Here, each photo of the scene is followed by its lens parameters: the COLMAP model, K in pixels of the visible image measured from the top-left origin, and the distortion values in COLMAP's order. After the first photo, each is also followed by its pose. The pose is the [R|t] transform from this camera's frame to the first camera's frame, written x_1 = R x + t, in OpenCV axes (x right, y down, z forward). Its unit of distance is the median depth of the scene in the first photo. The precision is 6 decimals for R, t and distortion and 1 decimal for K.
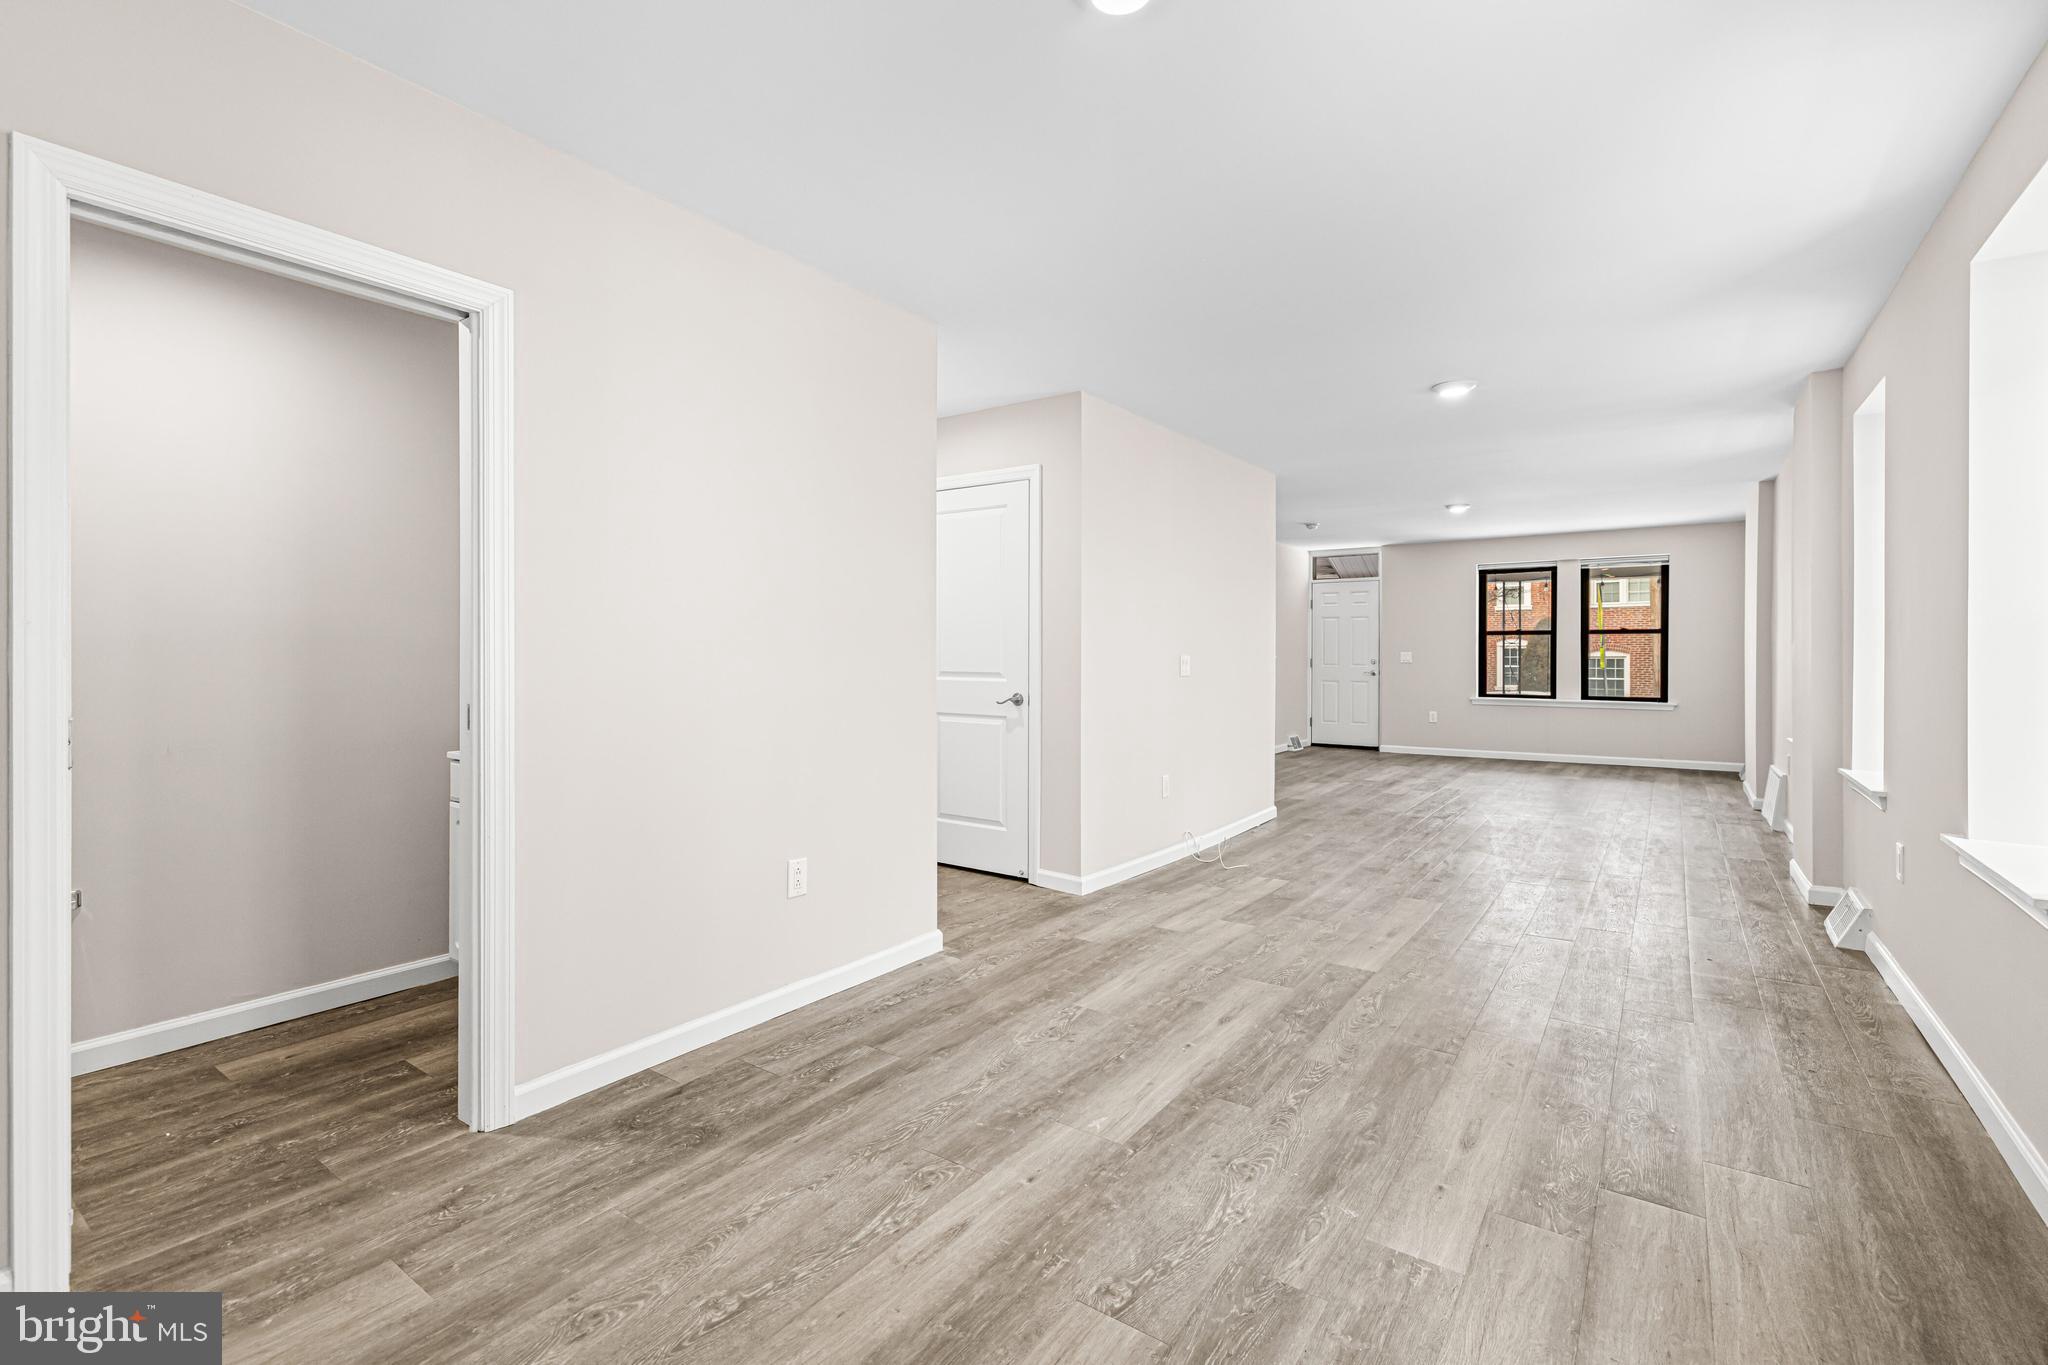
lens RADIAL K [[943.2, 0, 1032.4], [0, 943.2, 629.4], [0, 0, 1]] dist [0.008166, -0.000423]
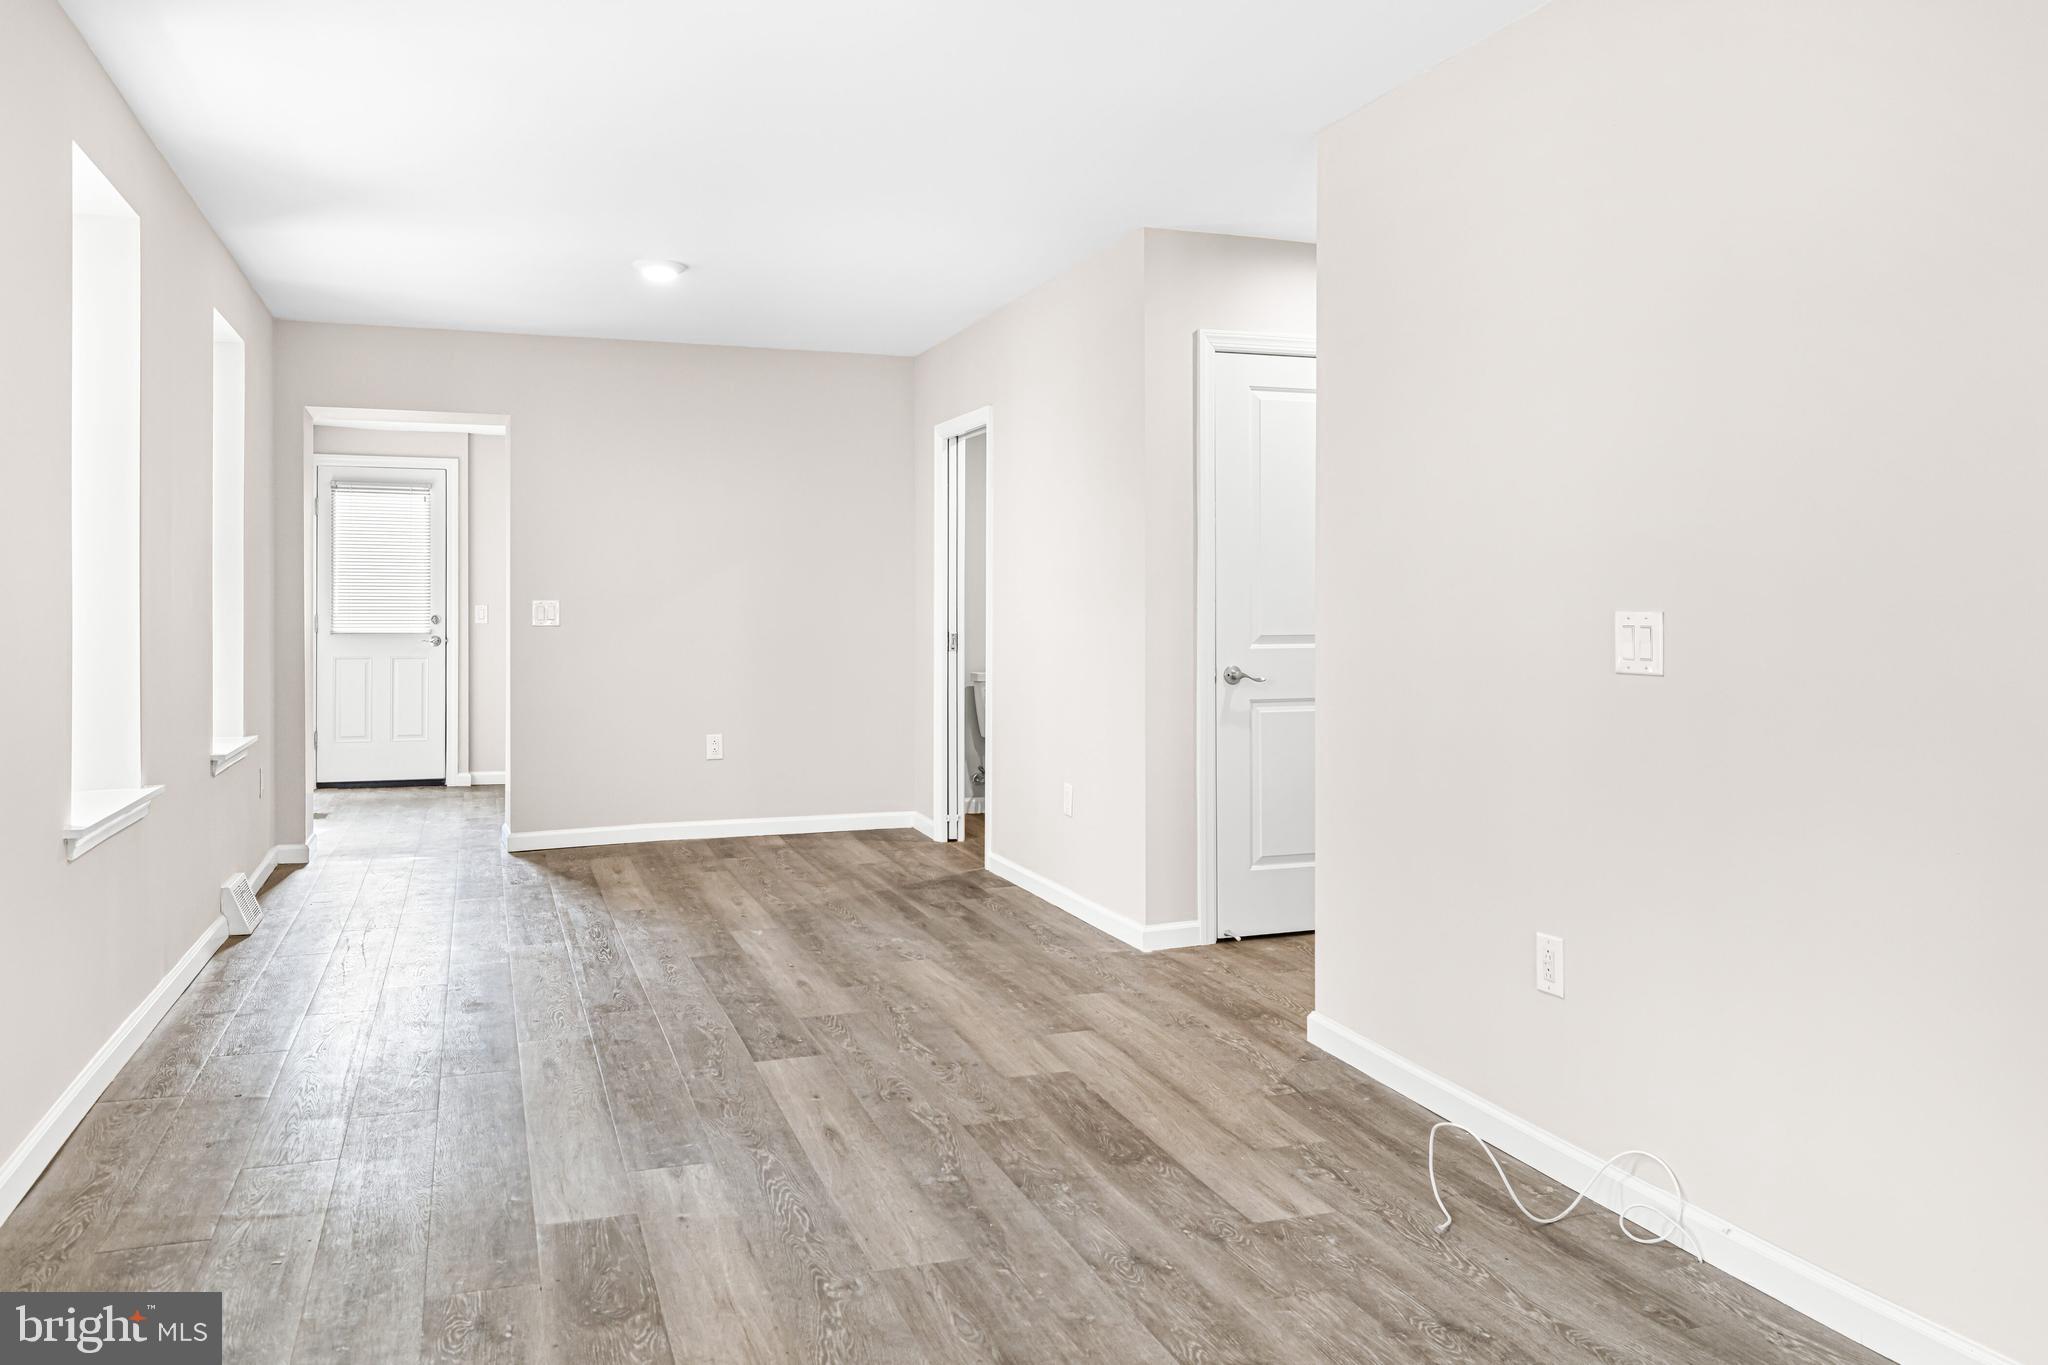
lens RADIAL K [[1475.1, 0, 1016.8], [0, 1475.1, 607.8], [0, 0, 1]] dist [0.008517, -0.002525]
pose [[-0.586447, -0.001803, -0.809986, 0.407715], [0.020166, 0.999655, -0.016826, 0.016135], [0.809737, -0.026202, -0.586208, 0.647131]]
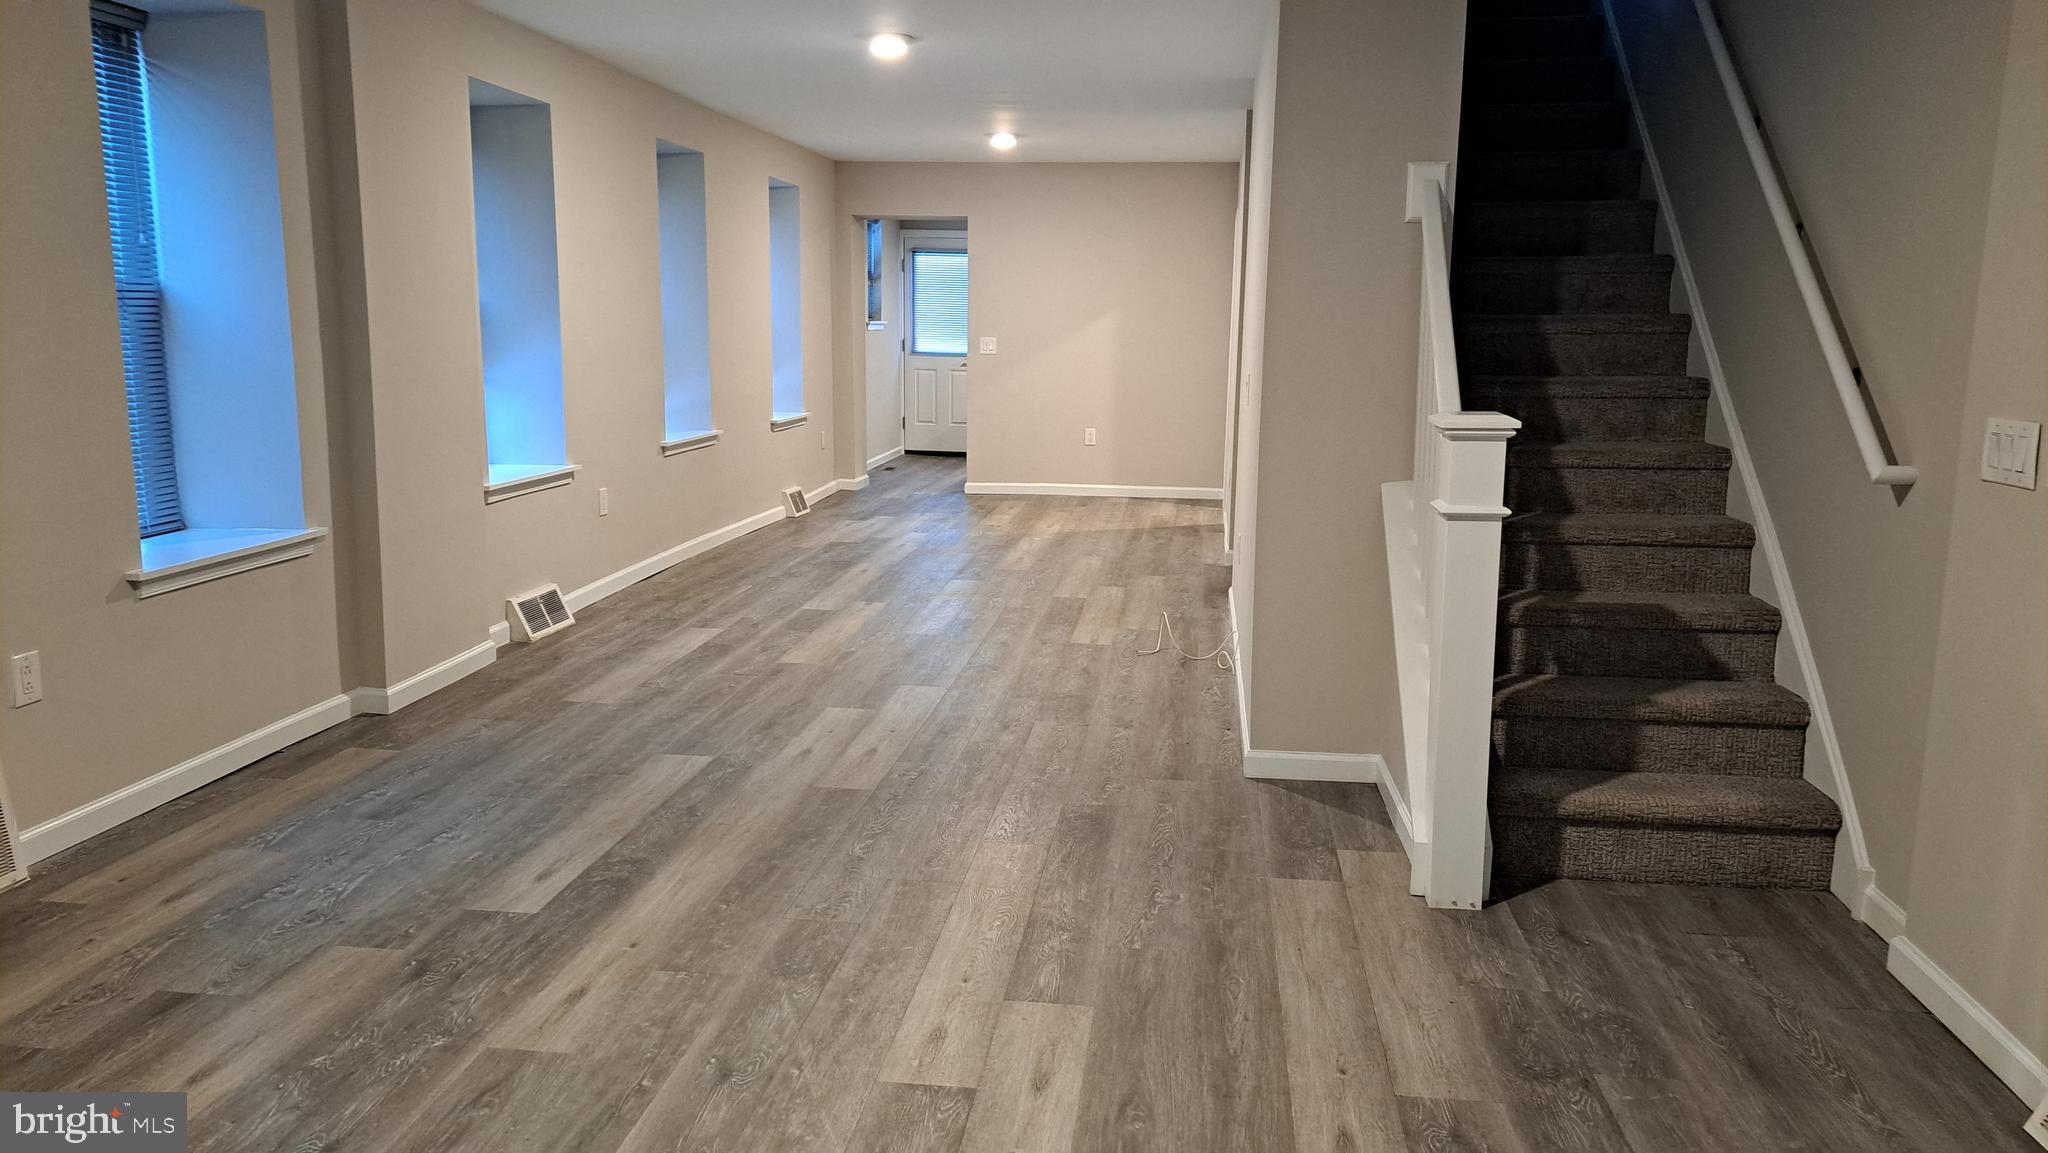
lens RADIAL K [[1457.2, 0, 1052.8], [0, 1457.2, 546.9], [0, 0, 1]] dist [0.069526, -0.060231]
pose [[-0.882473, 0.056650, -0.466940, 0.447576], [-0.006730, 0.991098, 0.132962, 0.006280], [0.470316, 0.120478, -0.874236, 1.068707]]
